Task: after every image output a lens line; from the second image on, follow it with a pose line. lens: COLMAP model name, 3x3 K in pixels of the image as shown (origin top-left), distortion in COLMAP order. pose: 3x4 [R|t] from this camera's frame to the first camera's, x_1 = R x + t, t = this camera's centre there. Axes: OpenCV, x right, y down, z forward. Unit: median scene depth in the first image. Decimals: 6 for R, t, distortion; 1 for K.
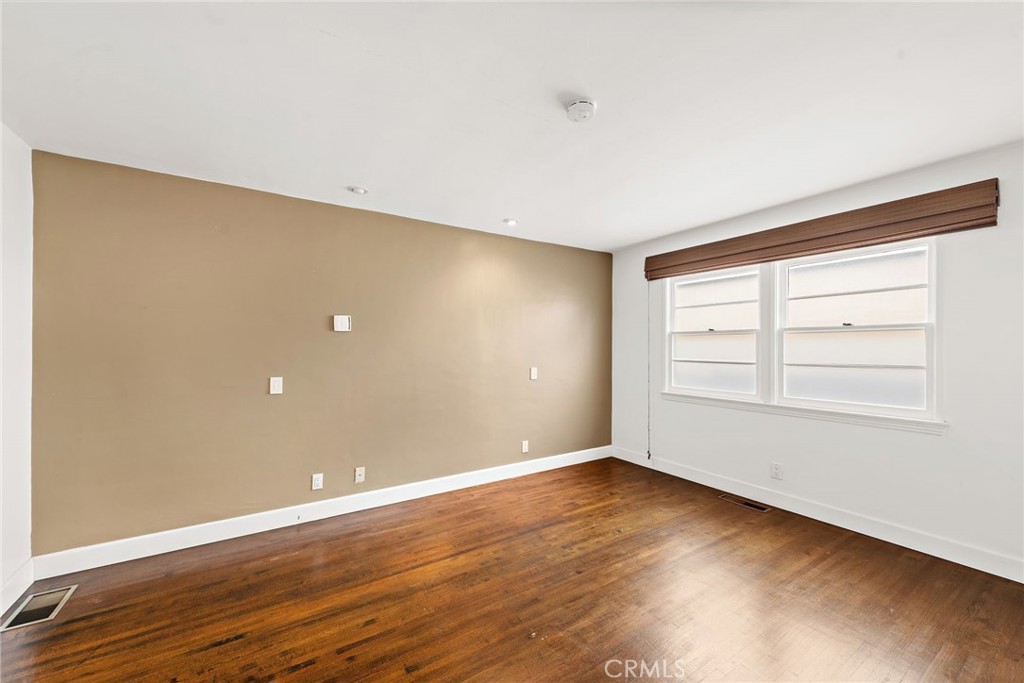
lens RADIAL K [[402.2, 0, 512.6], [0, 402.2, 339.3], [0, 0, 1]] dist [0.008730, -0.000664]
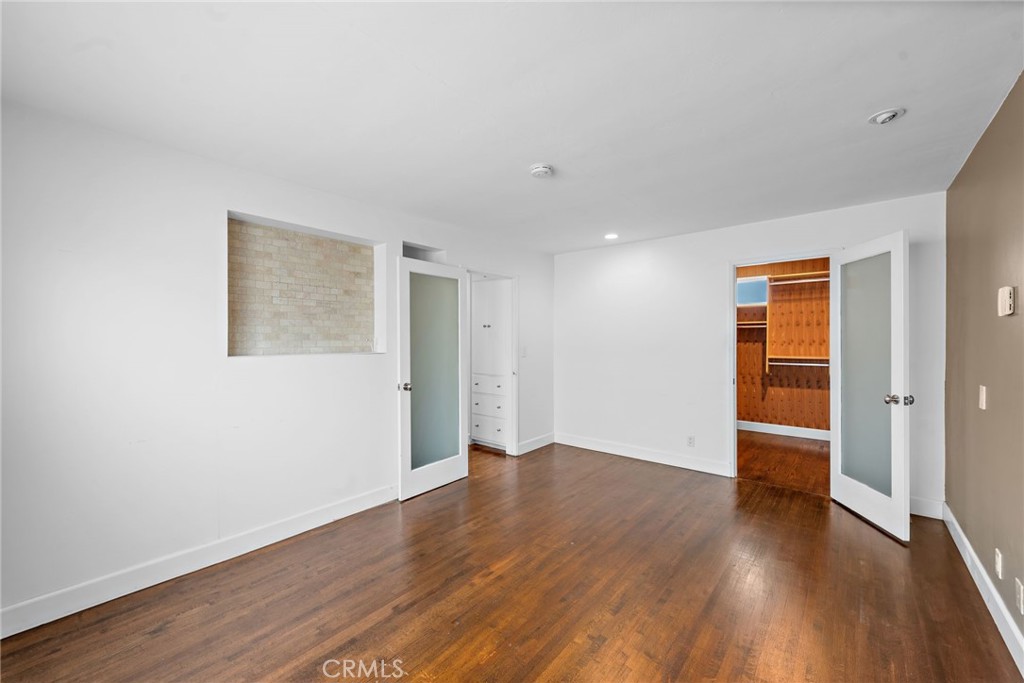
lens RADIAL K [[402.2, 0, 512.6], [0, 402.2, 339.3], [0, 0, 1]] dist [0.008730, -0.000664]
pose [[-0.956104, 0.003289, -0.293009, 0.537094], [0.005288, 0.999968, -0.006030, 0.010359], [0.292980, -0.007315, -0.956091, 1.841537]]
